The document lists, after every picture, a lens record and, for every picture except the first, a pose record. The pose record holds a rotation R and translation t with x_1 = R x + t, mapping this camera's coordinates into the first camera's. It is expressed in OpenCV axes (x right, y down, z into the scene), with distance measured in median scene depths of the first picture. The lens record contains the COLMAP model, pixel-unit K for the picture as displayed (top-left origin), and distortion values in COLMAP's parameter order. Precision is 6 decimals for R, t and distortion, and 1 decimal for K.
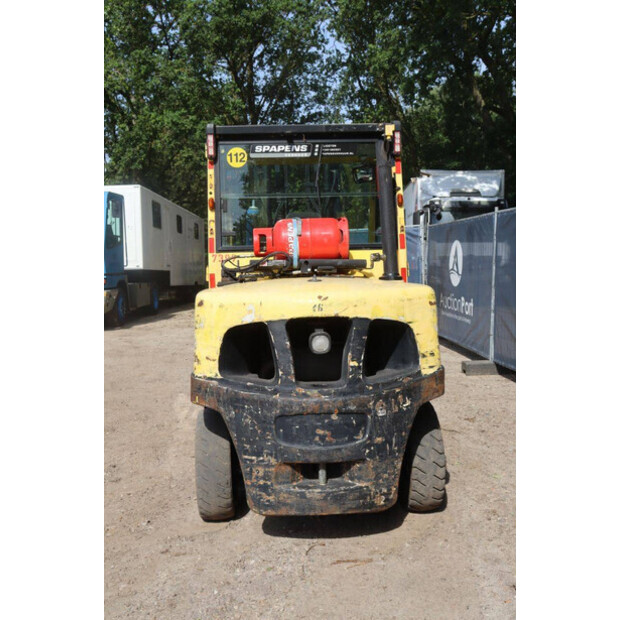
lens RADIAL K [[668.5, 0, 310.0], [0, 668.5, 310.0], [0, 0, 1]] dist [-0.018611, -0.003259]
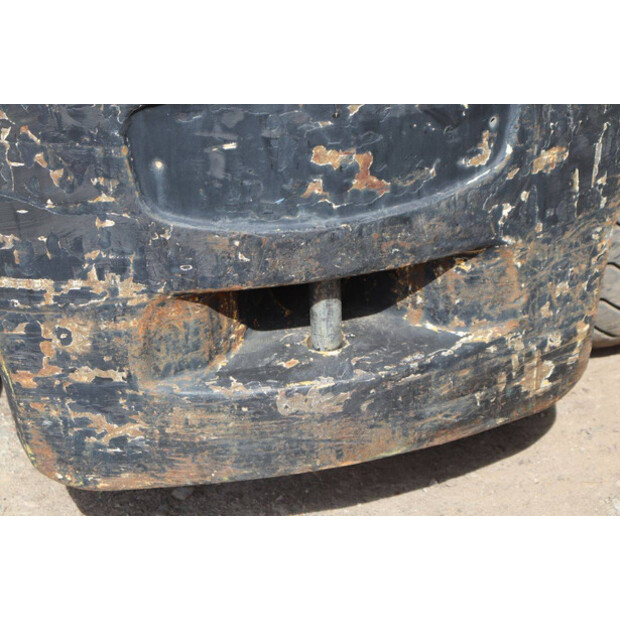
lens RADIAL K [[1468.1, 0, 310.0], [0, 1468.1, 310.0], [0, 0, 1]] dist [0.382709, 0.148569]
pose [[0.972343, -0.116366, 0.202506, -0.098126], [0.030172, 0.922363, 0.385143, 0.032051], [-0.231601, -0.368381, 0.900364, 0.502520]]
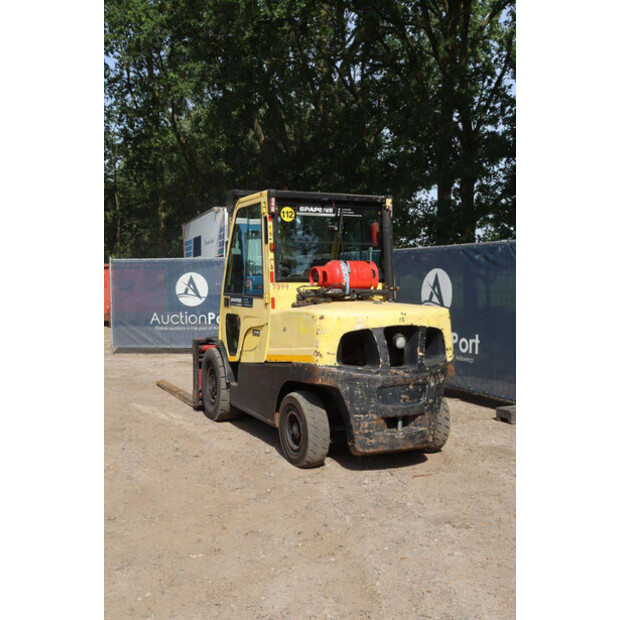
lens RADIAL K [[712.8, 0, 310.0], [0, 712.8, 310.0], [0, 0, 1]] dist [-0.021604, -0.011296]
pose [[0.927321, 0.006334, 0.374213, -0.814263], [0.008063, 0.999287, -0.036893, 0.033835], [-0.374180, 0.037229, 0.926609, -0.504596]]
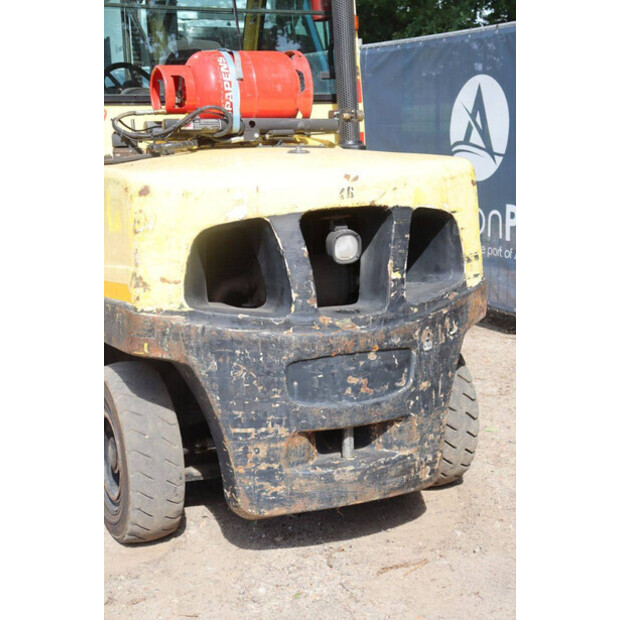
lens RADIAL K [[1058.4, 0, 309.5], [0, 1058.4, 302.5], [0, 0, 1]] dist [0.193792, 0.020881]
pose [[0.932371, -0.061704, 0.356198, -0.383742], [0.029239, 0.994969, 0.095823, 0.002699], [-0.360318, -0.078928, 0.929484, 0.039431]]
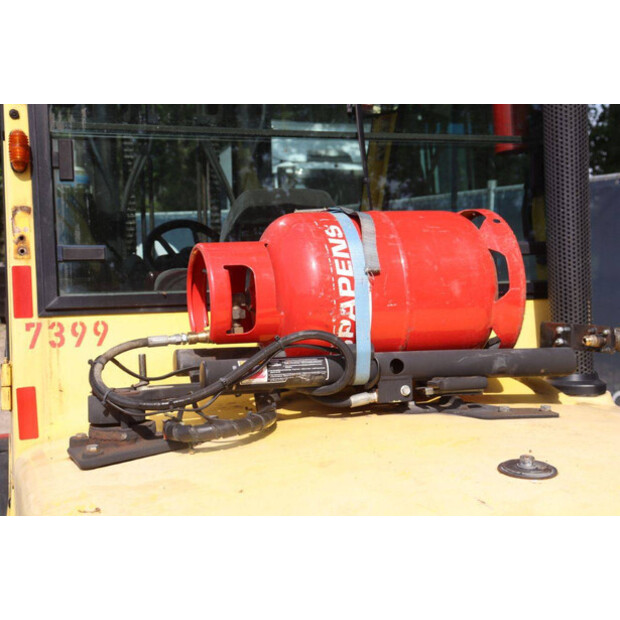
lens RADIAL K [[922.3, 0, 310.0], [0, 922.3, 310.0], [0, 0, 1]] dist [0.081138, -0.019481]
pose [[0.963481, -0.013082, 0.267456, -0.176297], [0.015290, 0.999864, -0.006175, -0.110086], [-0.267339, 0.010039, 0.963550, 0.740567]]
